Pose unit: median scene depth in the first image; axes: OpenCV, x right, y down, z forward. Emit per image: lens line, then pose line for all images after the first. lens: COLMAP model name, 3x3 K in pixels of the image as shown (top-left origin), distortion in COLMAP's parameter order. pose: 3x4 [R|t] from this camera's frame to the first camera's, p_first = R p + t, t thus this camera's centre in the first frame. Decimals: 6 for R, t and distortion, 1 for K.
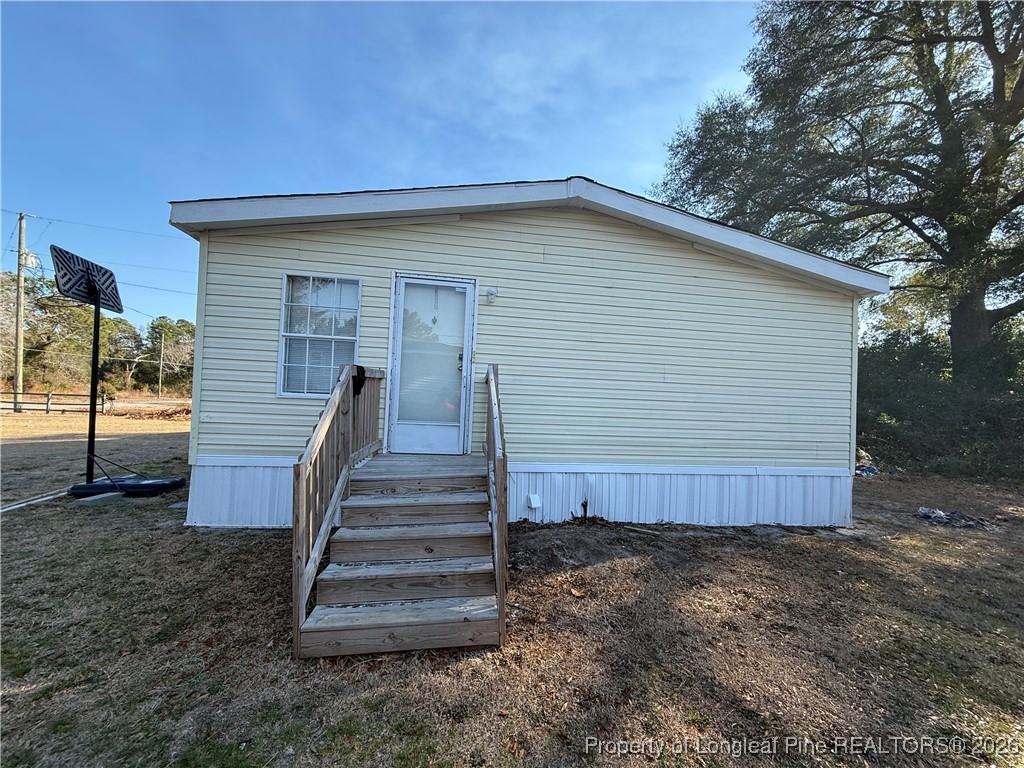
lens RADIAL K [[407.2, 0, 512.0], [0, 407.2, 384.0], [0, 0, 1]] dist [0.001731, 0.000115]
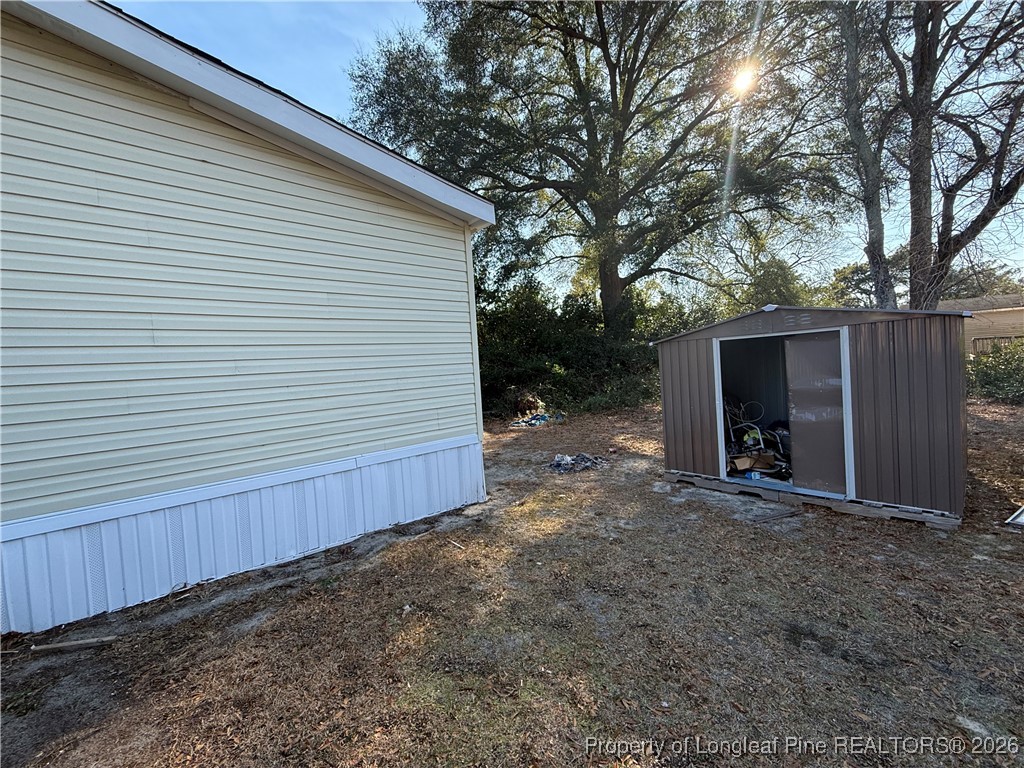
lens RADIAL K [[409.0, 0, 512.0], [0, 409.0, 384.0], [0, 0, 1]] dist [0.000558, -0.000002]
pose [[0.838081, -0.115685, 0.533139, 0.462726], [0.080629, 0.992792, 0.088678, 0.035732], [-0.539554, -0.031333, 0.841368, 0.256725]]
